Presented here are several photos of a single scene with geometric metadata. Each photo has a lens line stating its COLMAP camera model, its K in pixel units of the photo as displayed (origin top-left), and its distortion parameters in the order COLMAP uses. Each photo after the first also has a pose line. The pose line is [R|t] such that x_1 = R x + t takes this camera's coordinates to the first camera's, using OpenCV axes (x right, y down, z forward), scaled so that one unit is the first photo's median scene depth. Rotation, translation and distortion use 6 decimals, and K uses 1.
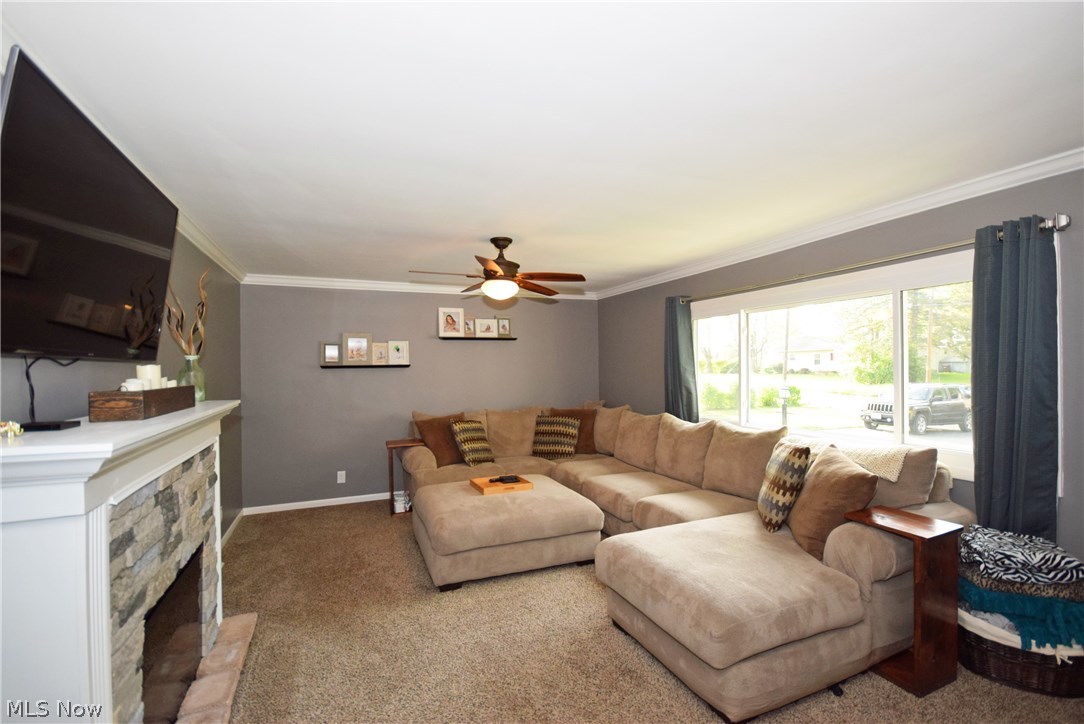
lens RADIAL K [[475.1, 0, 541.7], [0, 475.1, 364.3], [0, 0, 1]] dist [0.000762, -0.009536]
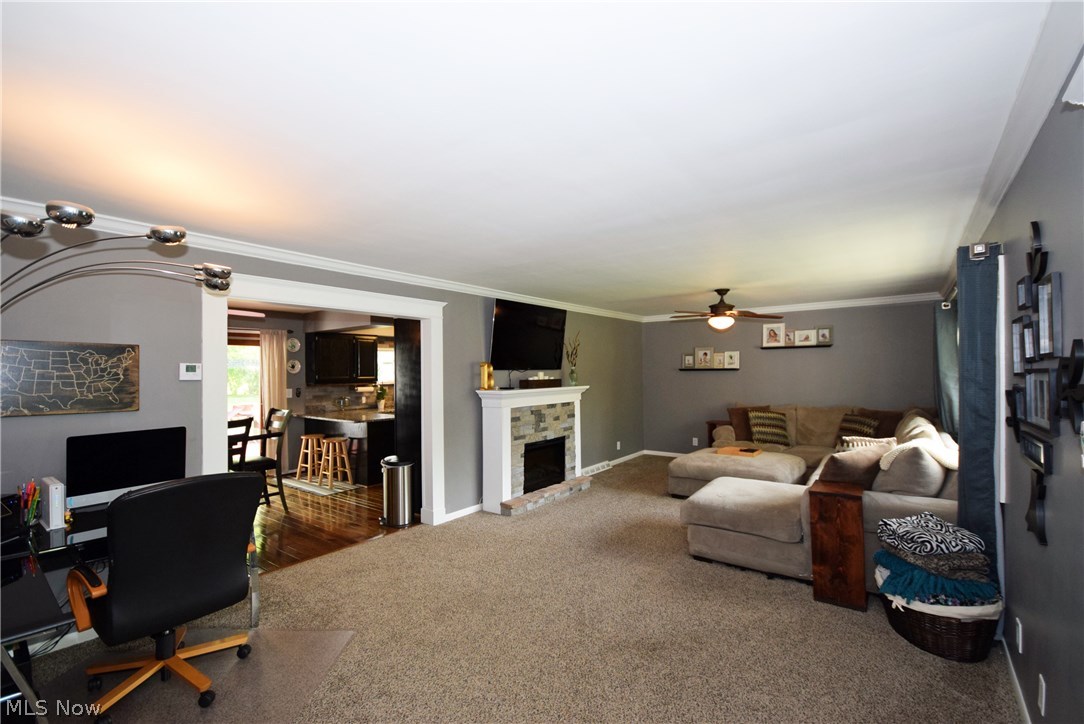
lens RADIAL K [[475.1, 0, 538.9], [0, 475.1, 365.5], [0, 0, 1]] dist [0.000762, -0.009536]
pose [[0.497006, -0.000521, -0.867747, 0.957235], [0.008244, 0.999958, 0.004122, -0.027134], [0.867708, -0.009203, 0.496989, -0.283584]]
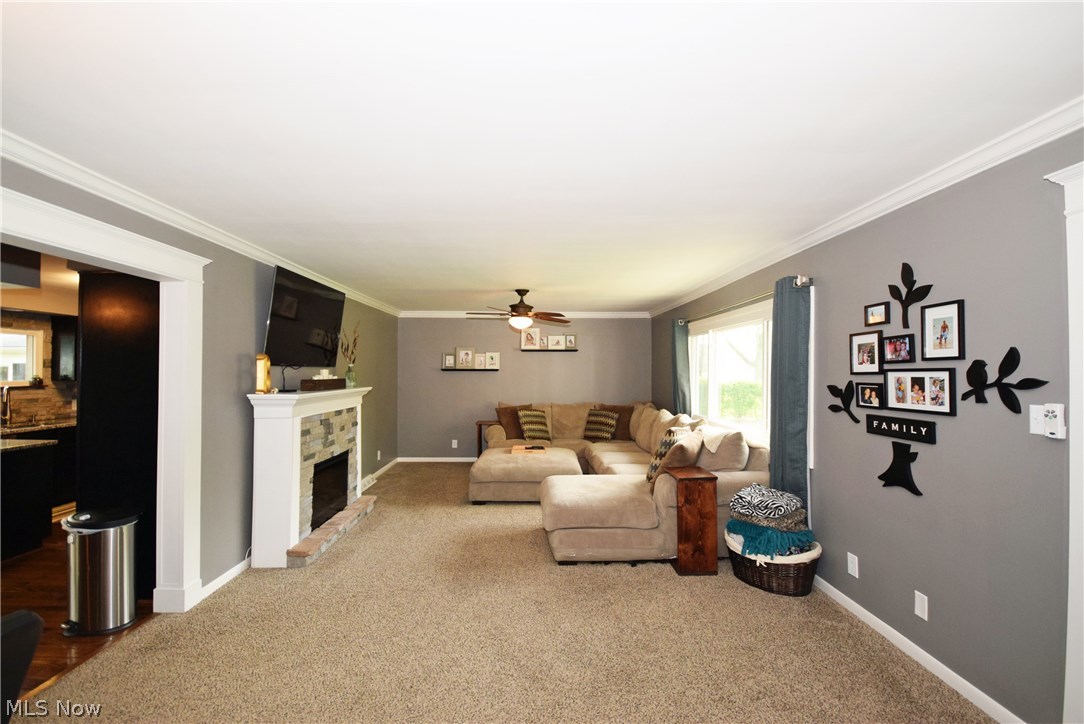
lens RADIAL K [[475.1, 0, 541.8], [0, 475.1, 365.1], [0, 0, 1]] dist [0.000762, -0.009536]
pose [[0.931105, 0.011430, -0.364572, 0.546036], [-0.013147, 0.999911, -0.002230, -0.014379], [0.364514, 0.006869, 0.931172, -0.425781]]
